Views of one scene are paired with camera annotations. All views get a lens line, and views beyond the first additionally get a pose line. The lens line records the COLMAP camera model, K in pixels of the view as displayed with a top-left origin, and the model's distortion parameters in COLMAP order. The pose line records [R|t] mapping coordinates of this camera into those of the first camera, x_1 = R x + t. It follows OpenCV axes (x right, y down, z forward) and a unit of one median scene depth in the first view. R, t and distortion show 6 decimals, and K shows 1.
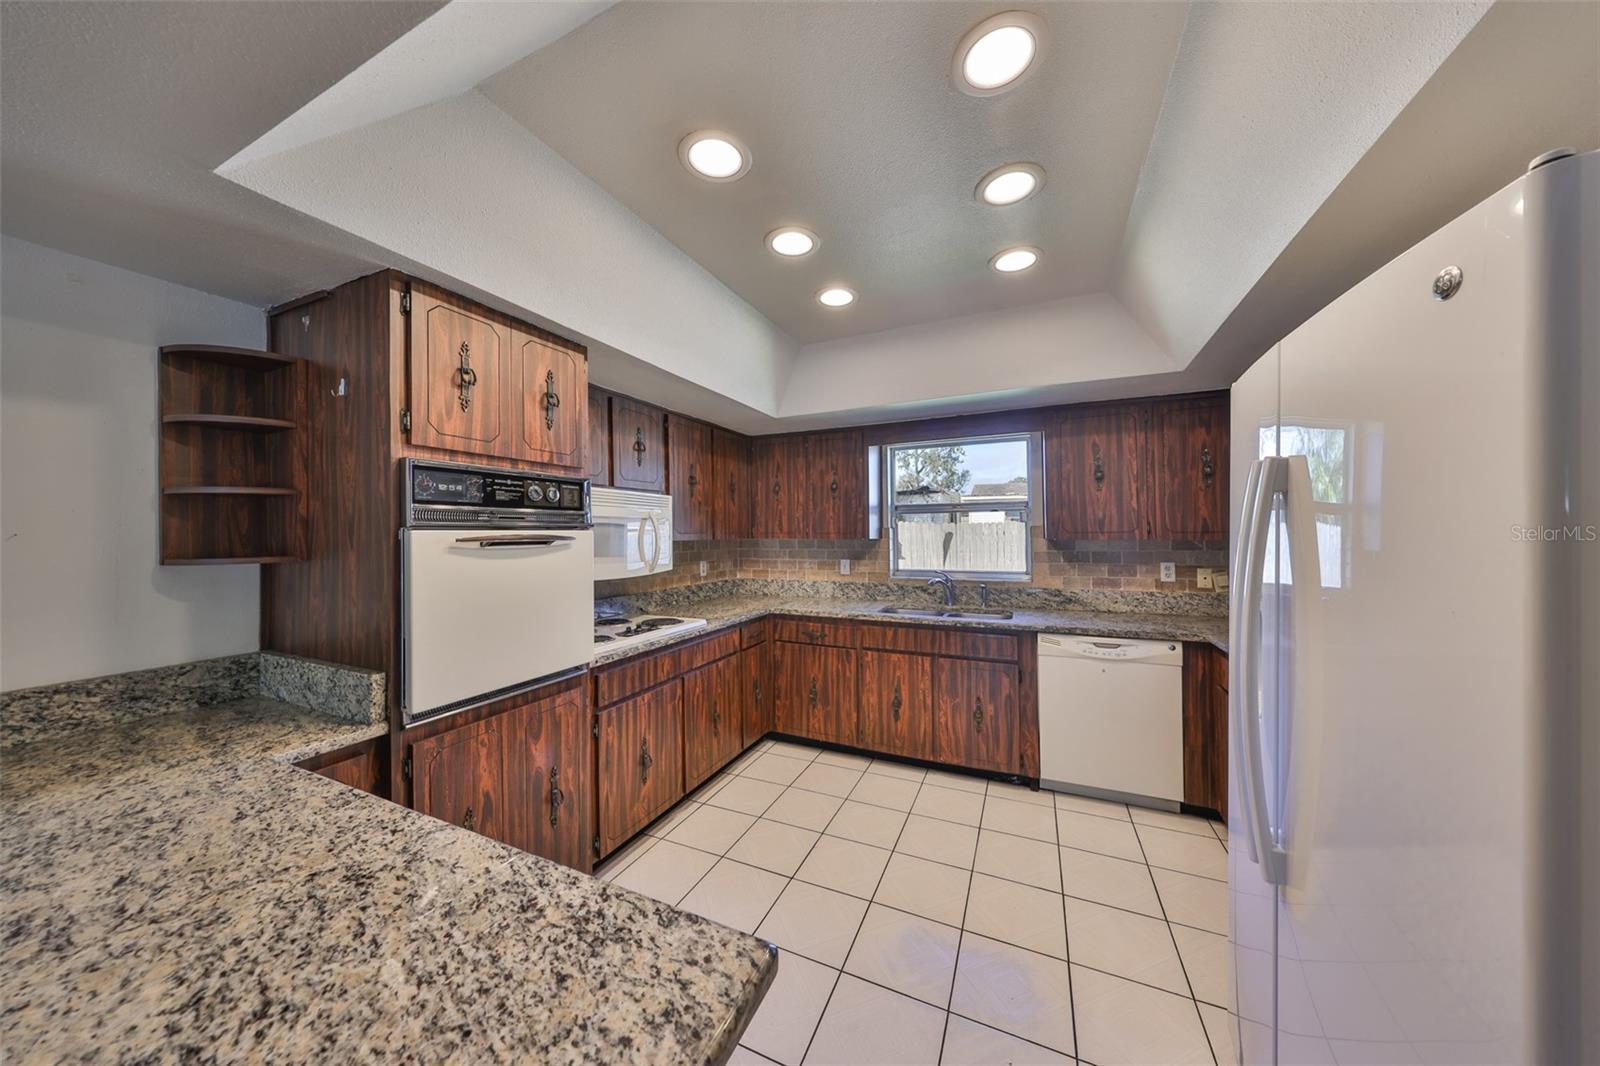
lens RADIAL K [[498.5, 0, 782.1], [0, 498.5, 527.7], [0, 0, 1]] dist [-0.000146, 0.000014]
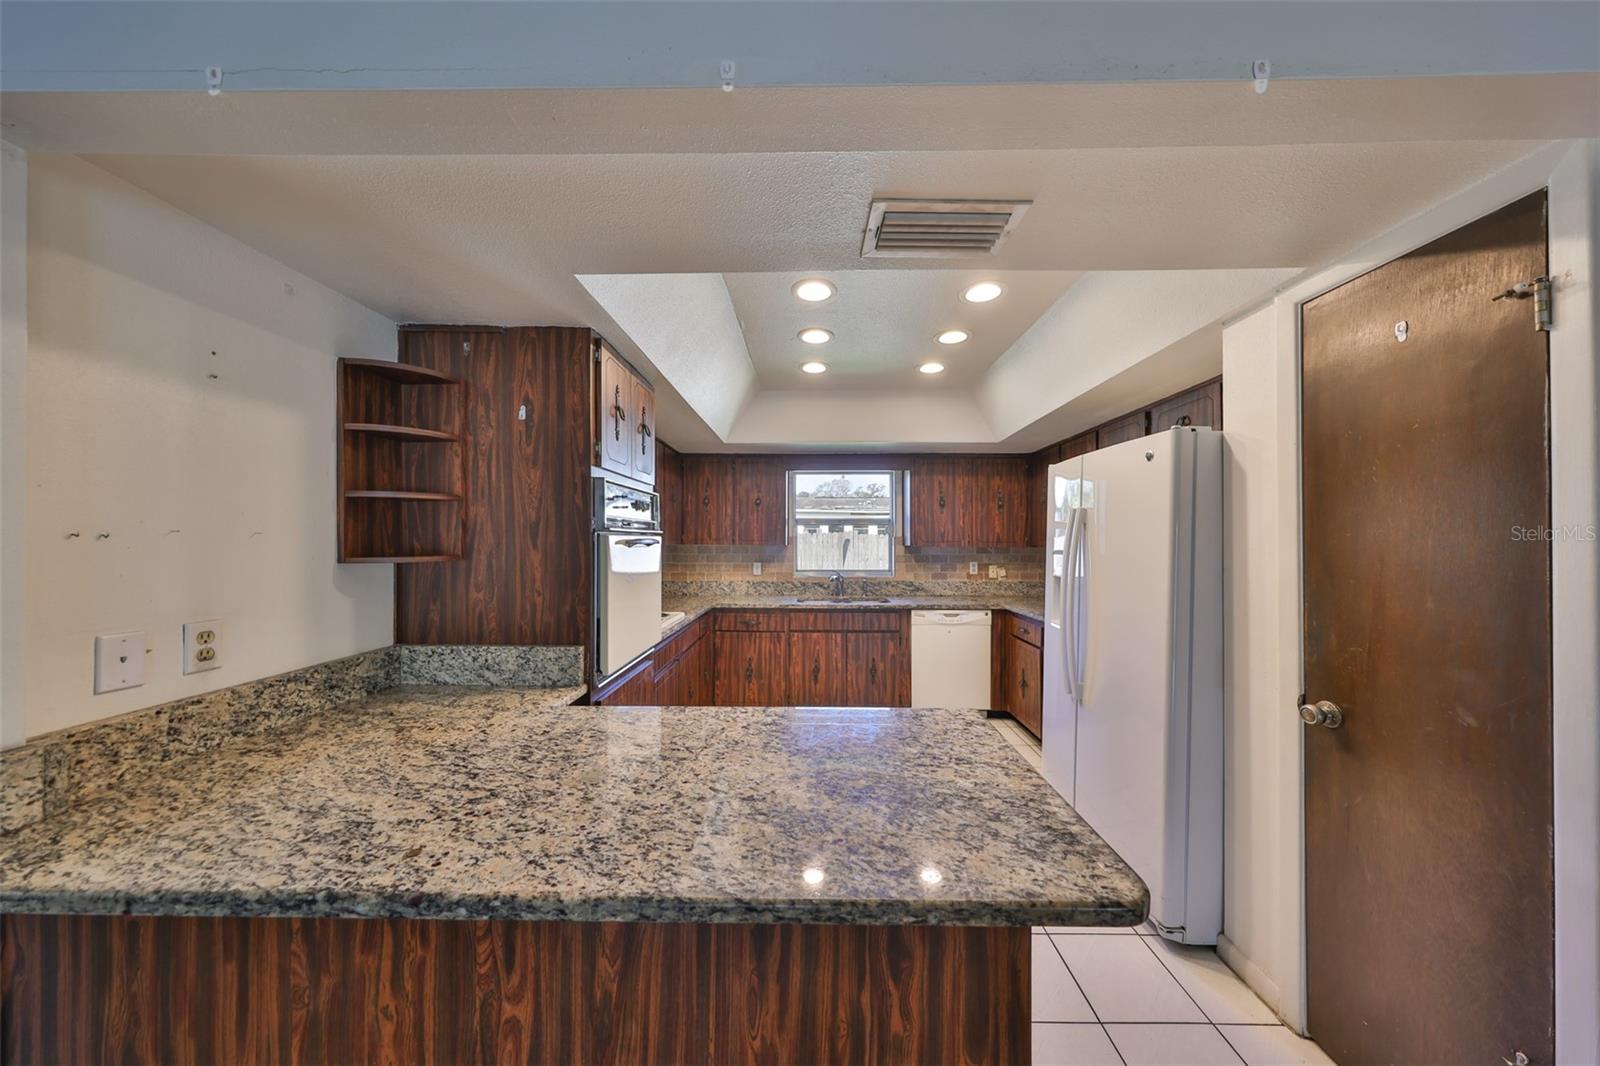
lens RADIAL K [[495.1, 0, 796.8], [0, 495.1, 541.5], [0, 0, 1]] dist [-0.000434, -0.000037]
pose [[0.910686, 0.008879, 0.413005, -0.362883], [-0.013205, 0.999884, 0.007621, 0.003651], [-0.412889, -0.012394, 0.910697, -0.165032]]
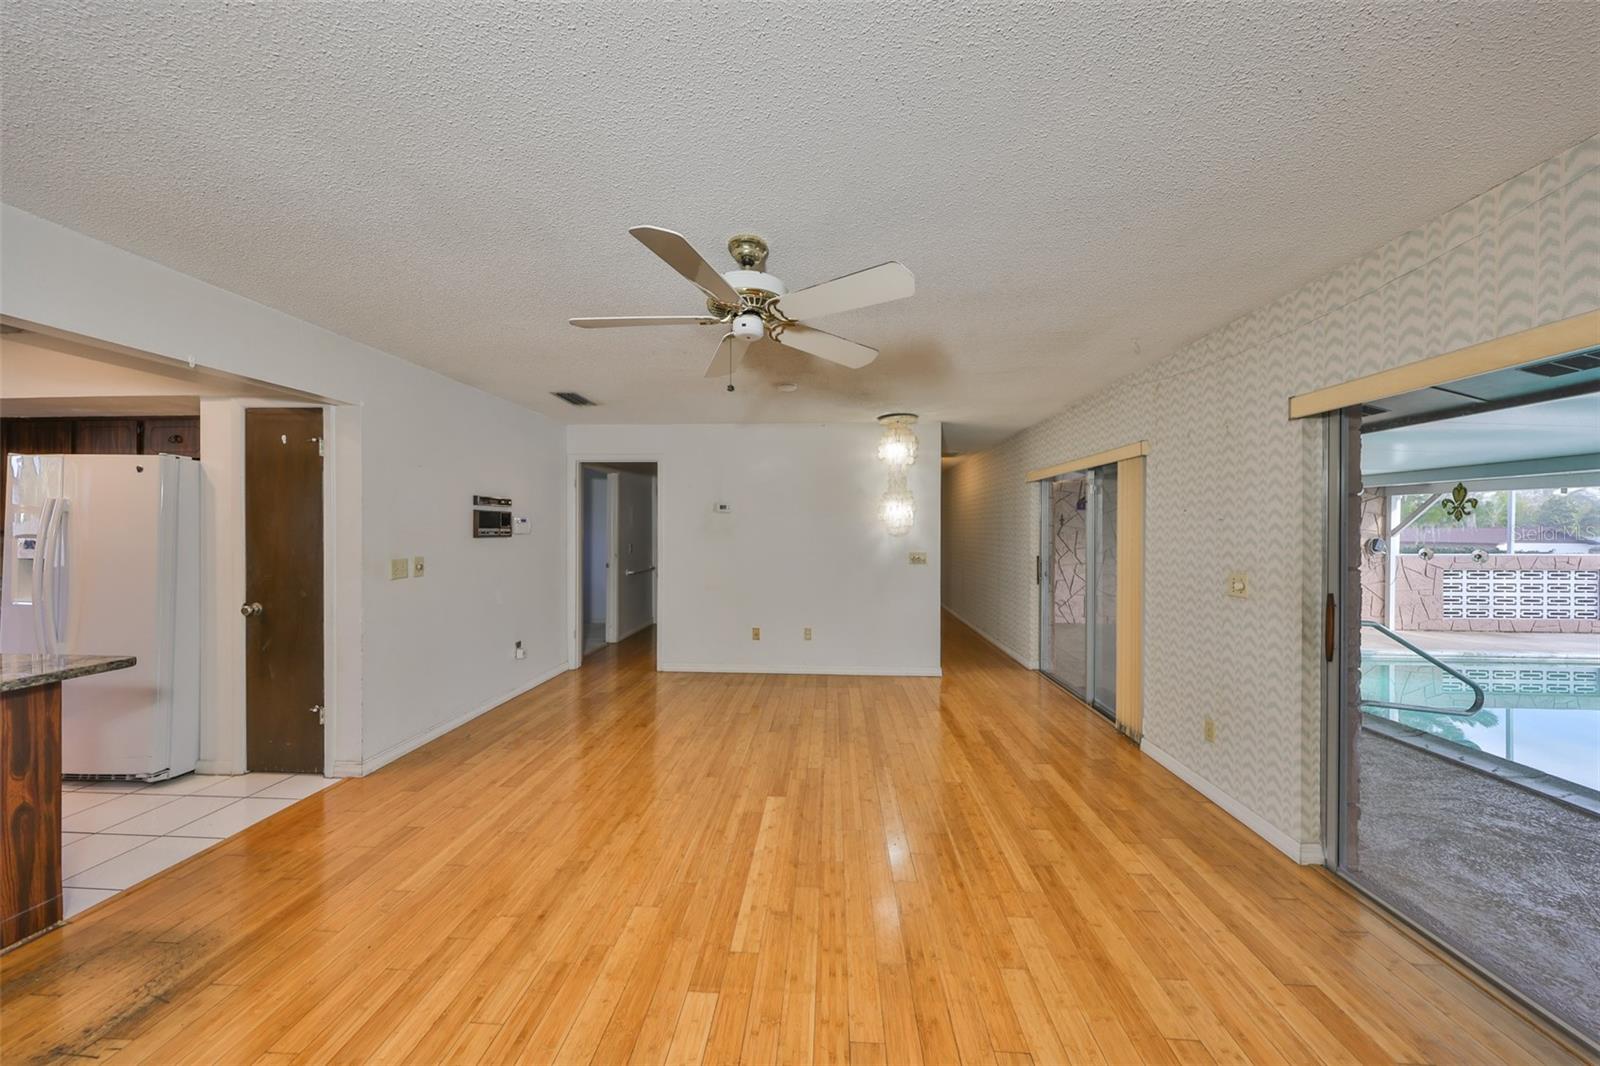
lens RADIAL K [[500.3, 0, 809.5], [0, 500.3, 533.1], [0, 0, 1]] dist [0.000727, 0.000015]
pose [[-0.387385, 0.003286, 0.921912, -1.047971], [-0.011045, 0.999905, -0.008206, 0.008820], [-0.921852, -0.013362, -0.387312, -0.573675]]
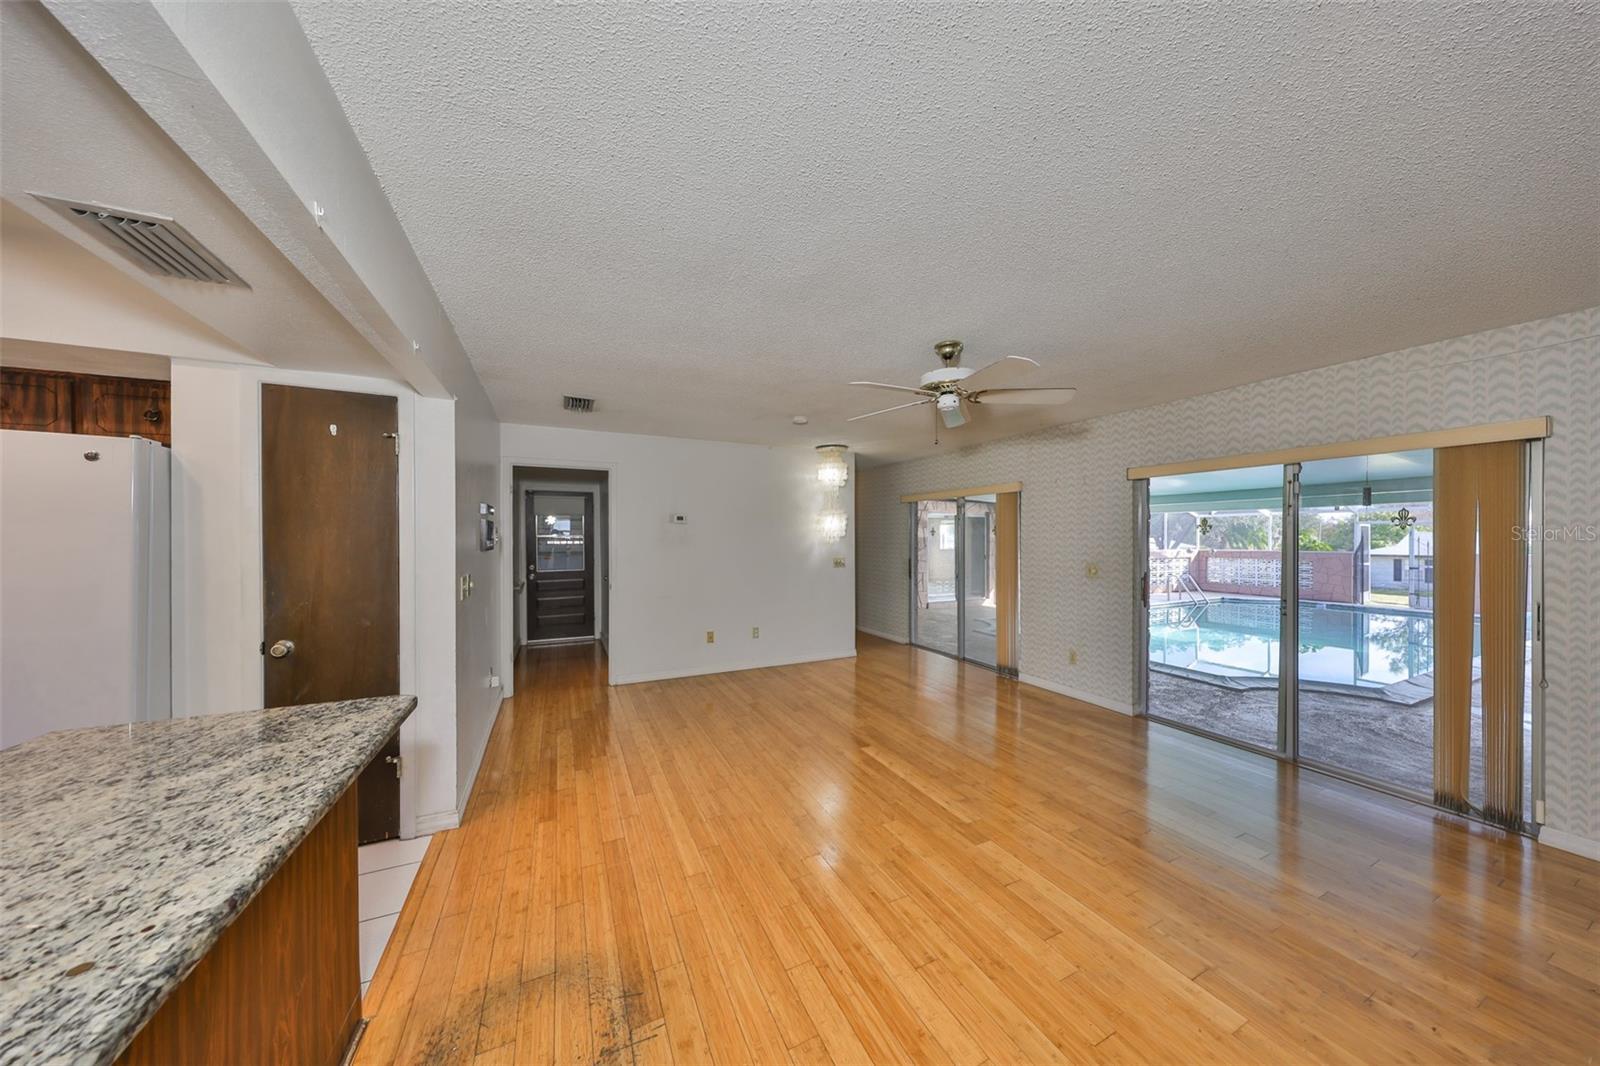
lens RADIAL K [[495.1, 0, 796.8], [0, 495.1, 541.5], [0, 0, 1]] dist [-0.000434, -0.000037]
pose [[-0.775665, 0.006570, 0.631110, -0.789713], [0.000621, 0.999953, -0.009646, 0.009384], [-0.631144, -0.007090, -0.775633, 0.139606]]
